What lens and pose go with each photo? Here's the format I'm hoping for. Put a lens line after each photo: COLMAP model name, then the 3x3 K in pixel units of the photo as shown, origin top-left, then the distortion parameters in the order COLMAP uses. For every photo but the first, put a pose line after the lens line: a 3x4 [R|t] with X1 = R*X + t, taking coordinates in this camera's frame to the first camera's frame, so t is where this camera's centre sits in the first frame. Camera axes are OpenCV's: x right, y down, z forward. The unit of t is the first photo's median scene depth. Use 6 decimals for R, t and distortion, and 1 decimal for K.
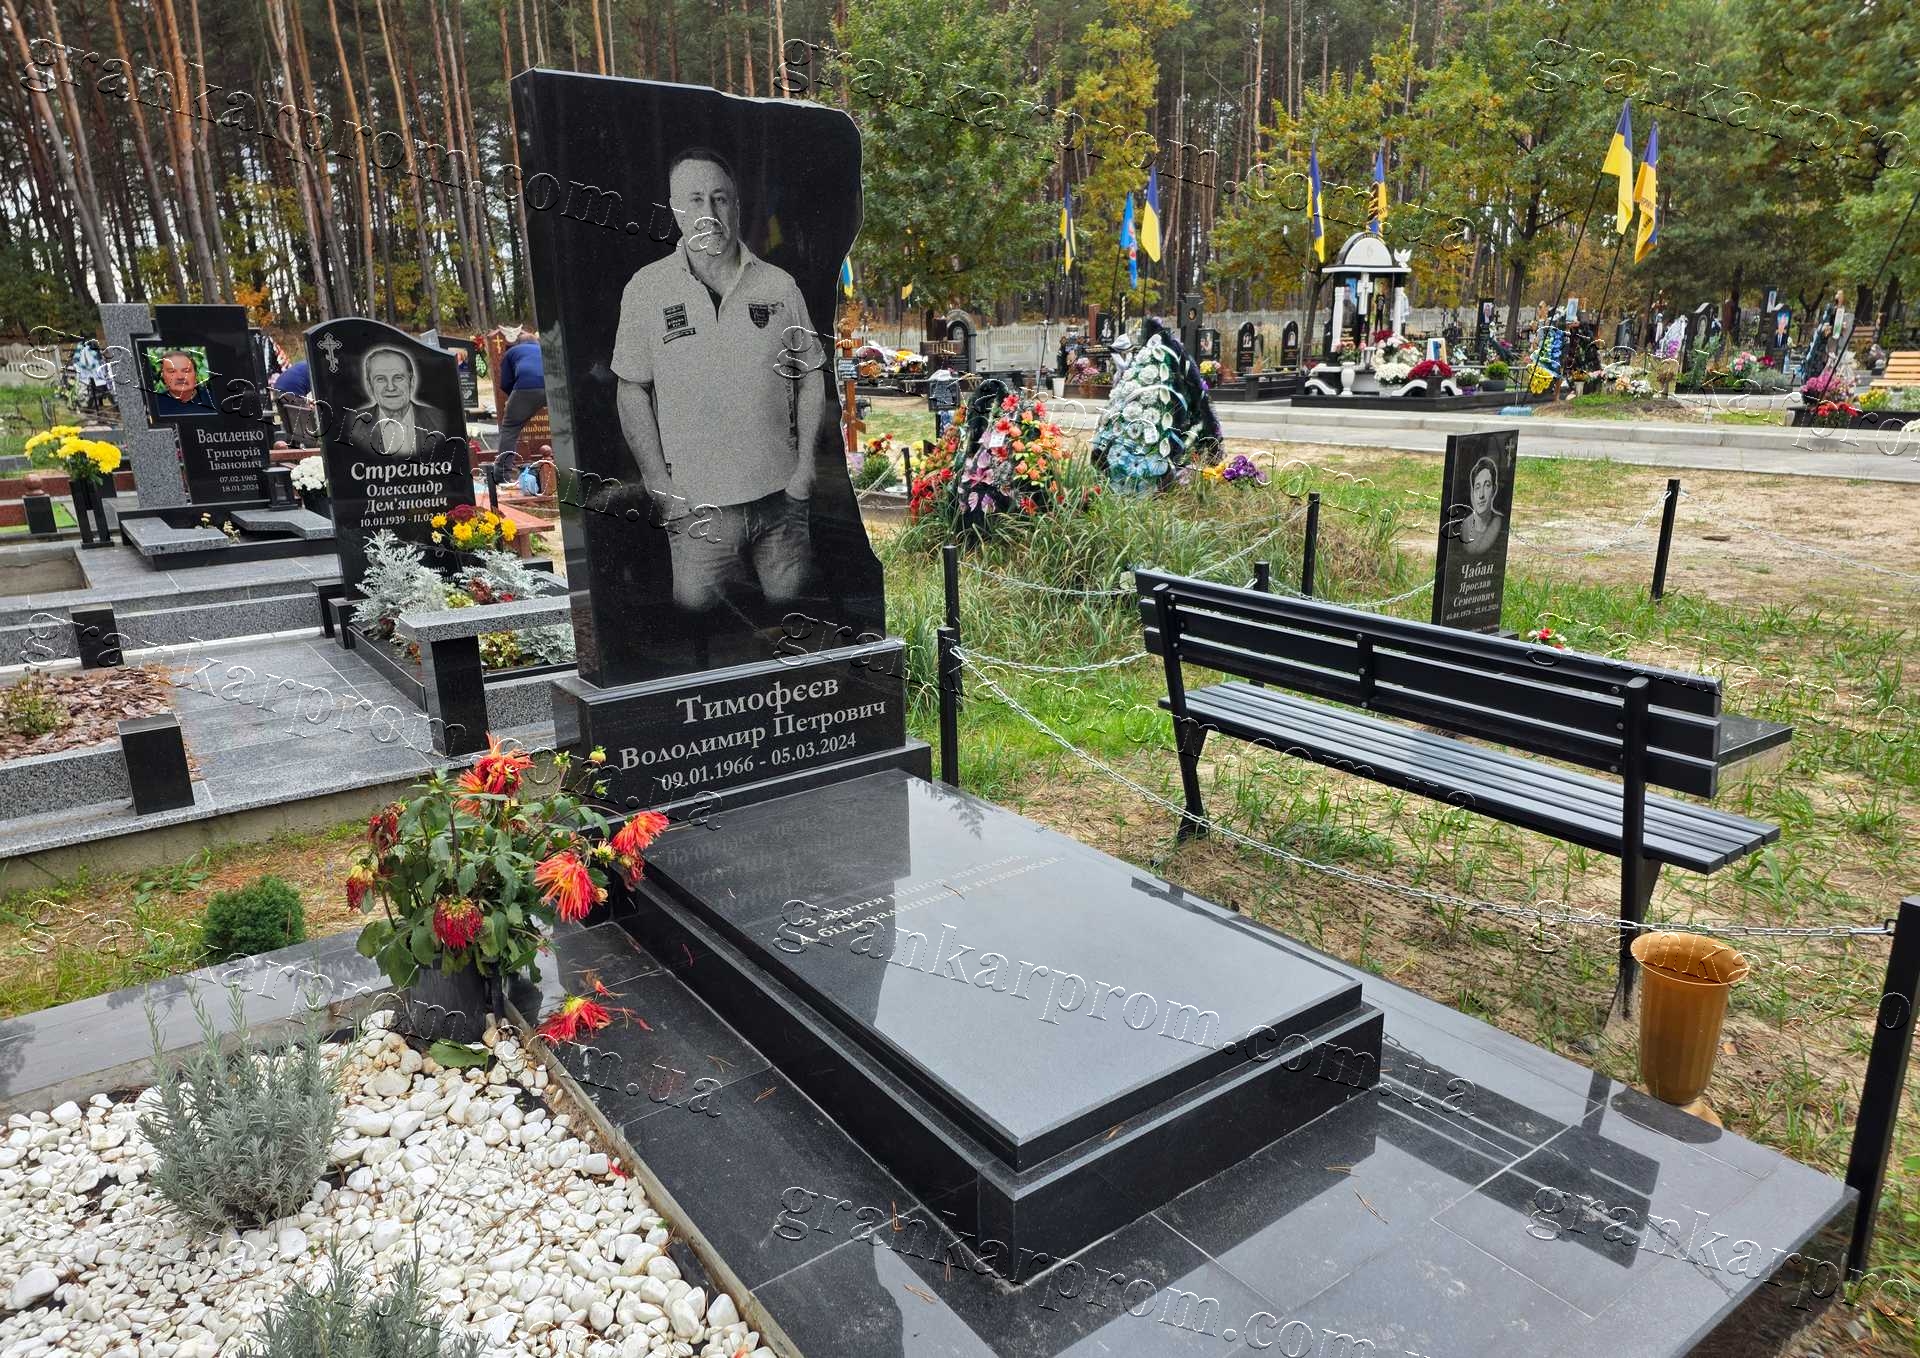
lens RADIAL K [[1307.6, 0, 995.4], [0, 1307.6, 707.2], [0, 0, 1]] dist [0.051078, -0.024821]
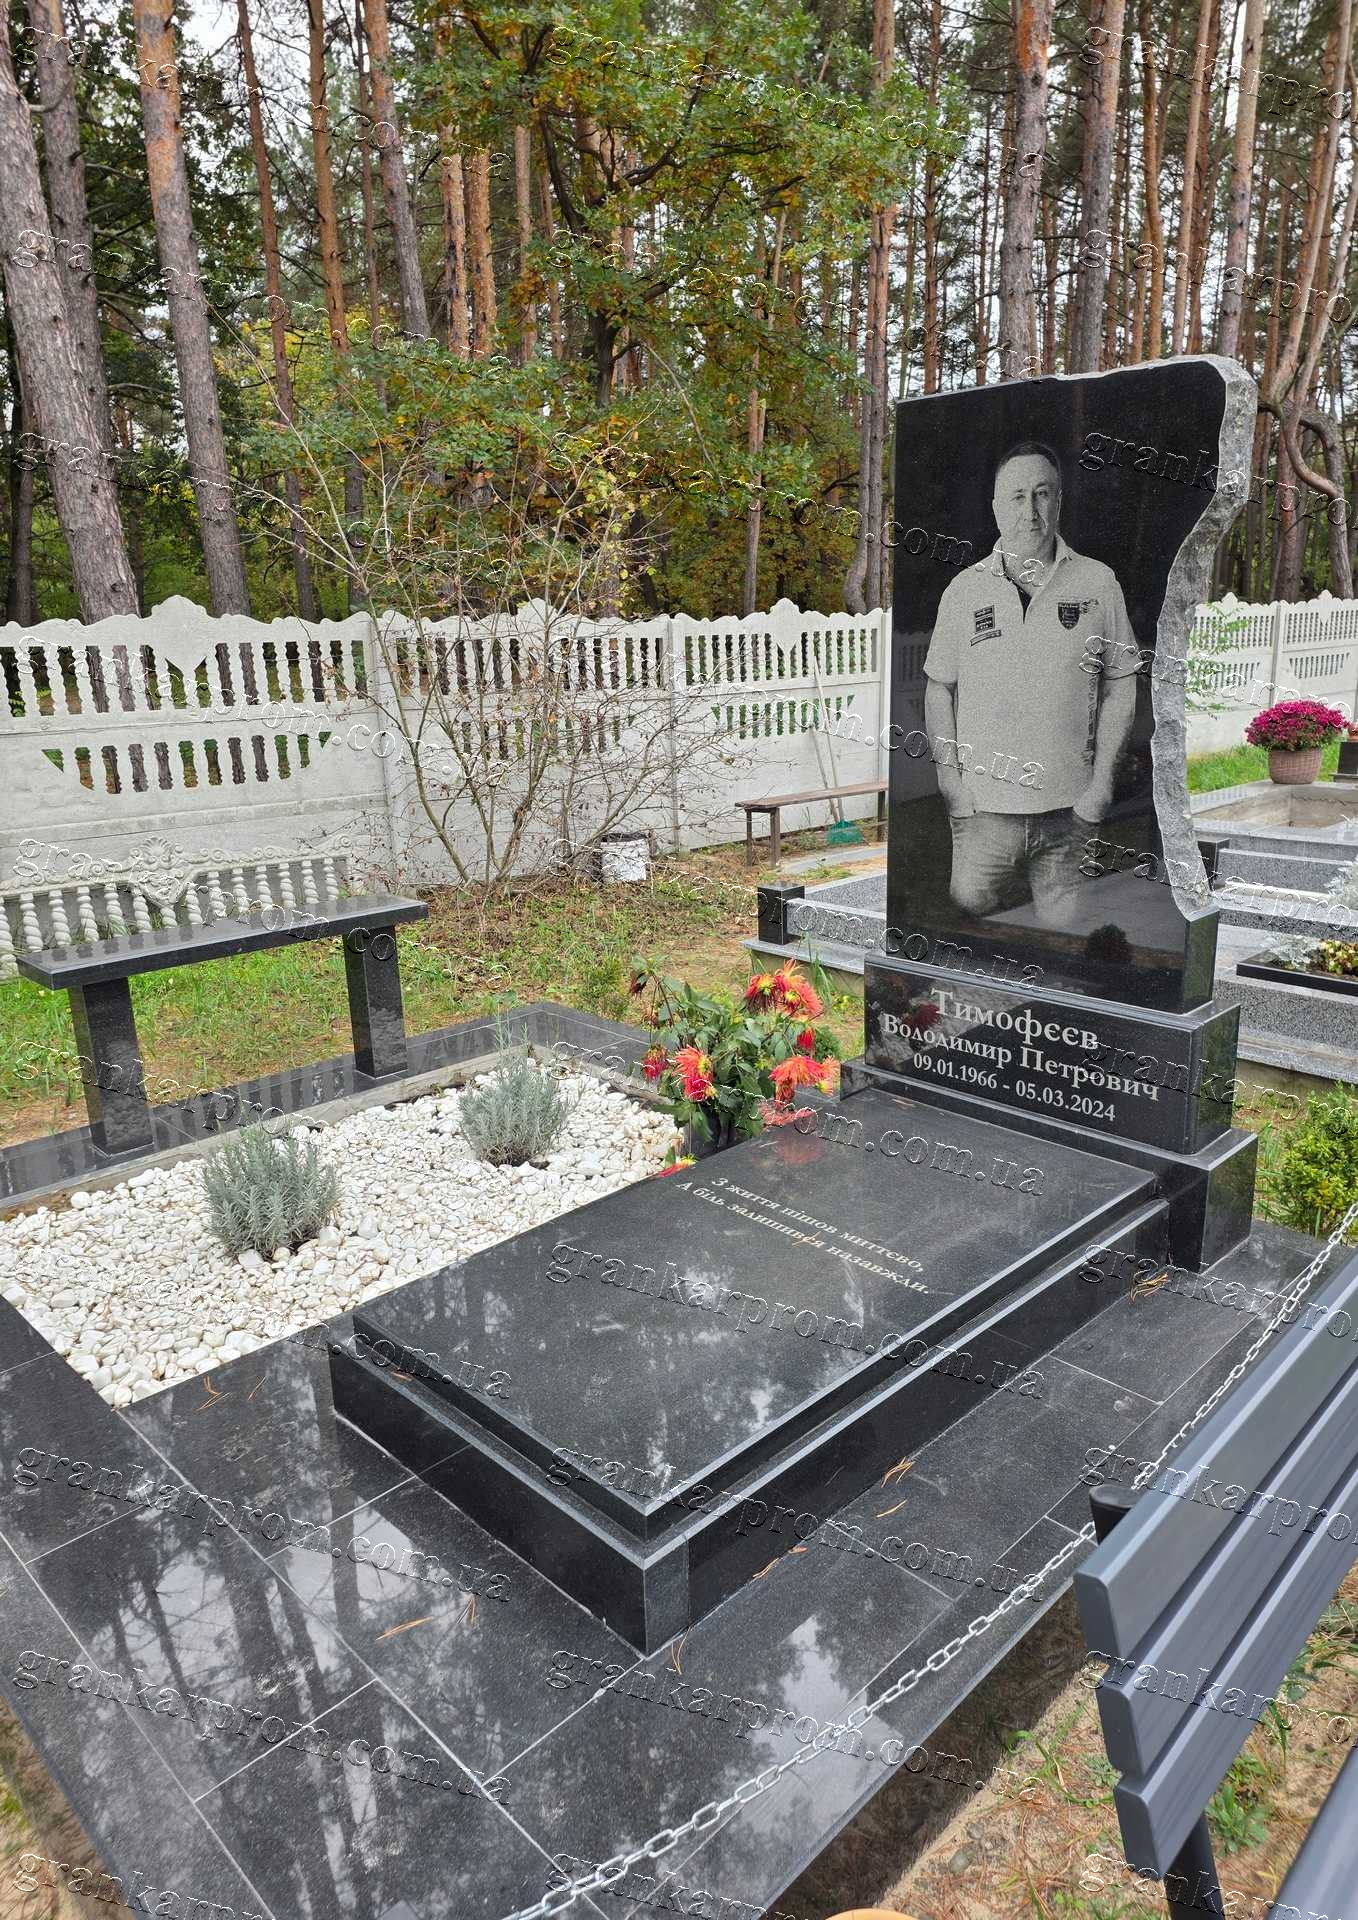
lens RADIAL K [[1307.6, 0, 686.4], [0, 1307.6, 995.2], [0, 0, 1]] dist [0.051078, -0.024821]
pose [[0.161804, 0.282243, -0.945600, 0.269781], [-0.247355, 0.939235, 0.238017, -0.076721], [0.955319, 0.195387, 0.221786, 0.225901]]
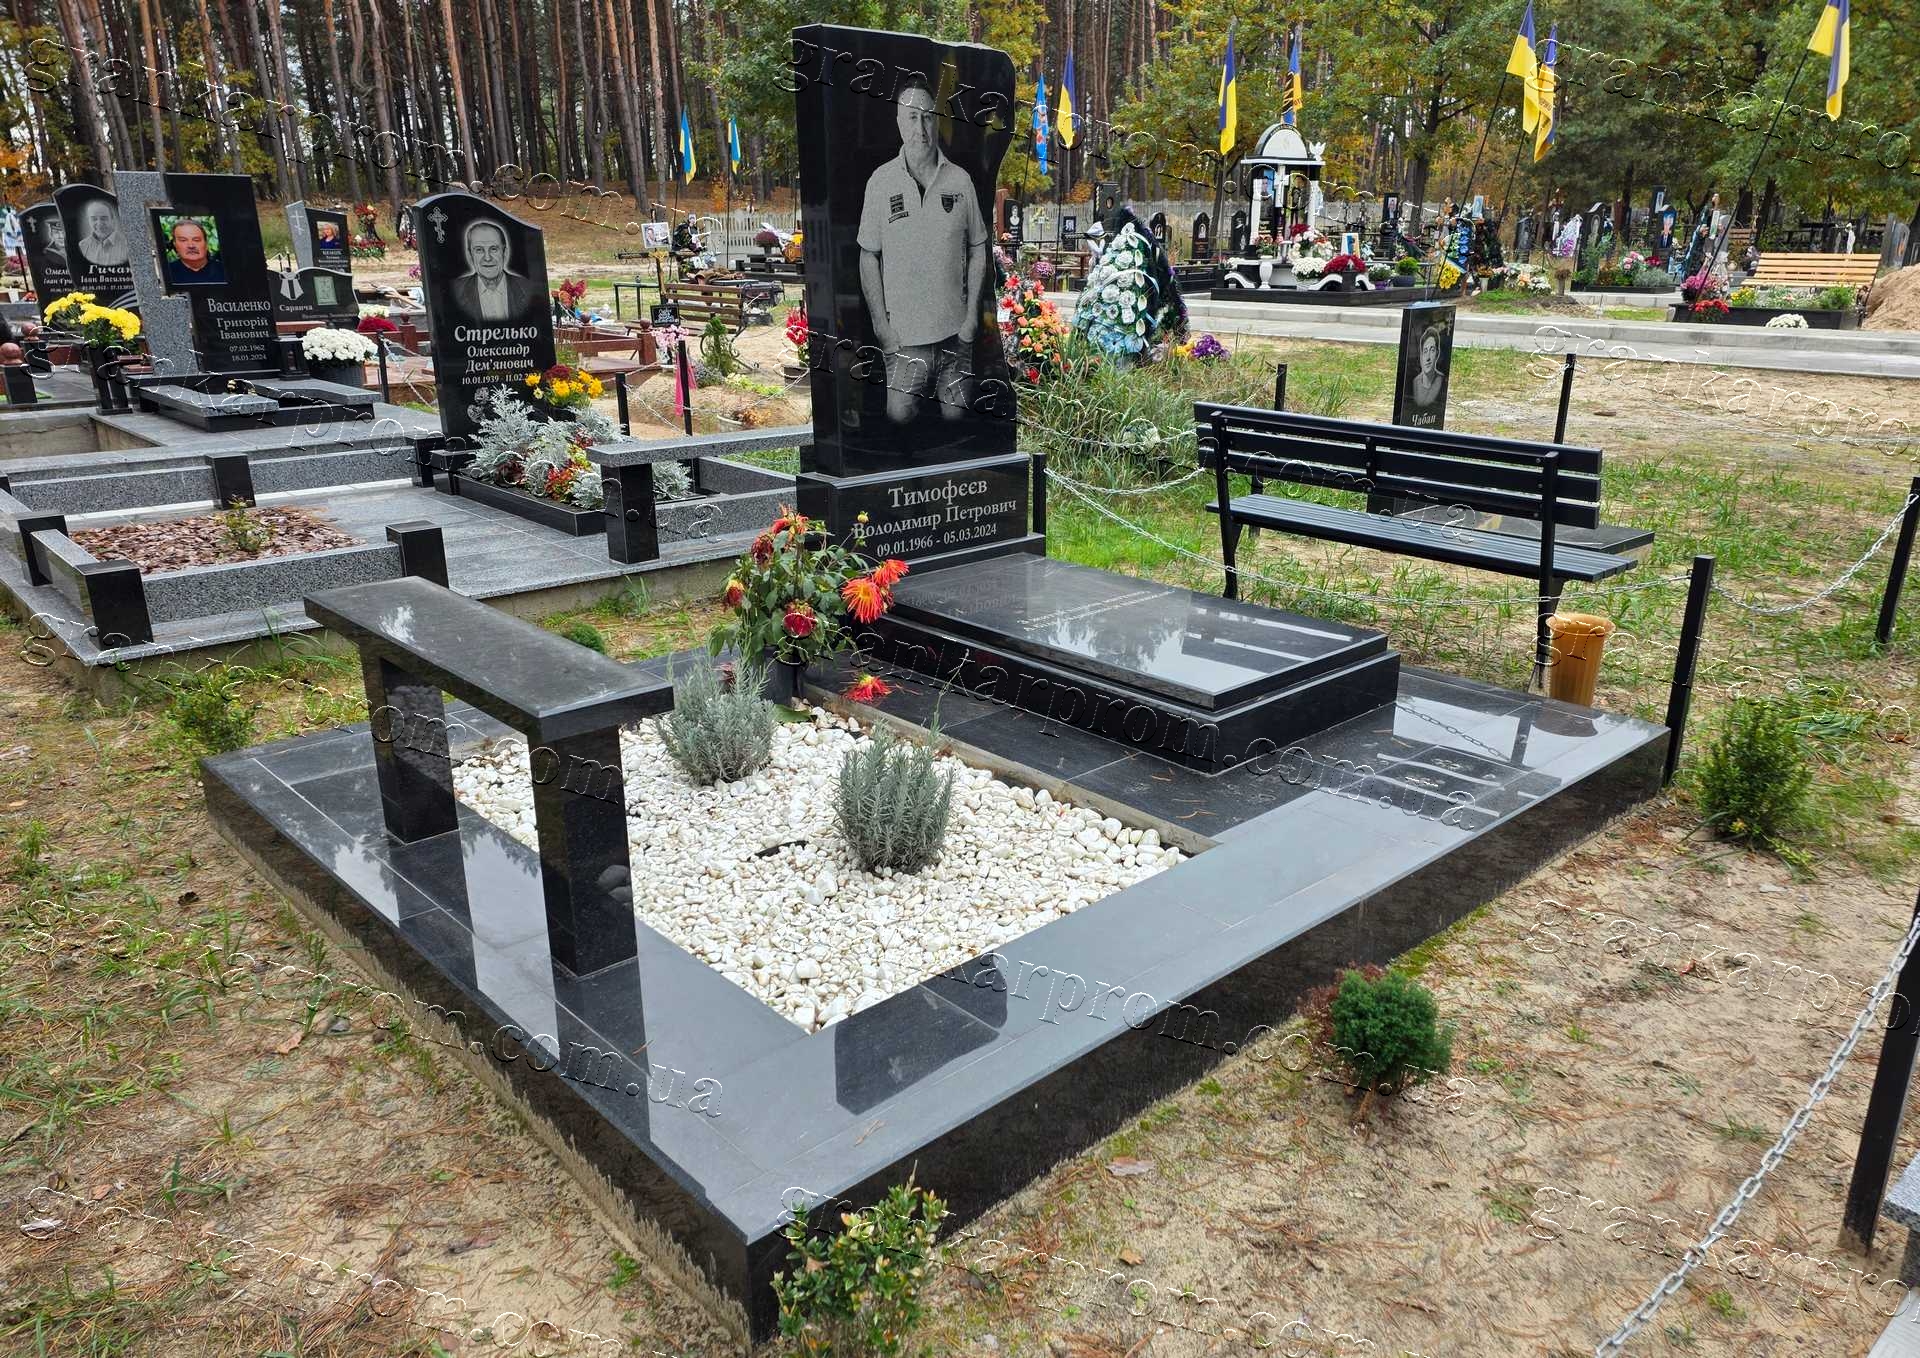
lens RADIAL K [[1388.1, 0, 1046.2], [0, 1388.1, 713.3], [0, 0, 1]] dist [0.068174, -0.047759]
pose [[0.992662, -0.022942, 0.118725, -0.098466], [0.015625, 0.997942, 0.062197, 0.054374], [-0.119907, -0.059886, 0.990977, -0.185995]]
